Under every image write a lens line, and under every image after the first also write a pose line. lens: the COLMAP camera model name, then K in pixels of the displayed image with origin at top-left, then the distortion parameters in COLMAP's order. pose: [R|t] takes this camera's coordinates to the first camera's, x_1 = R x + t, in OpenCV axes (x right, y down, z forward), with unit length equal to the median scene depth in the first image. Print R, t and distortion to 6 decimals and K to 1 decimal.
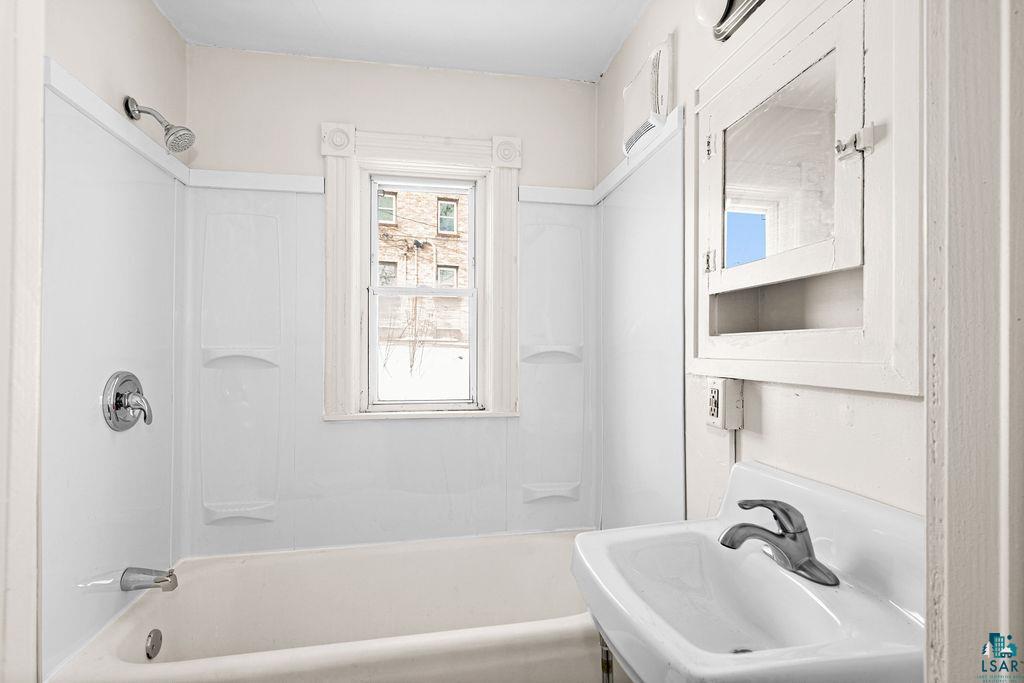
lens RADIAL K [[494.9, 0, 514.2], [0, 494.9, 345.7], [0, 0, 1]] dist [0.006818, 0.000779]
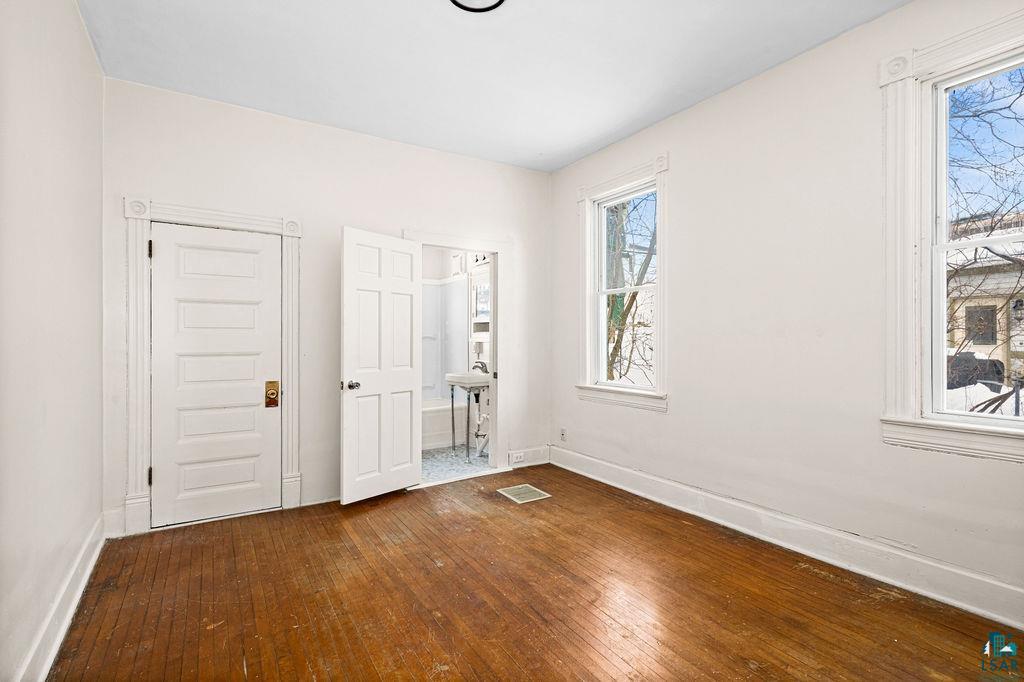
lens RADIAL K [[494.9, 0, 512.4], [0, 494.9, 337.8], [0, 0, 1]] dist [0.006818, 0.000779]
pose [[0.925069, 0.000227, 0.379798, -1.017643], [-0.003446, 0.999964, 0.007796, -0.009604], [-0.379783, -0.008520, 0.925036, -3.411454]]
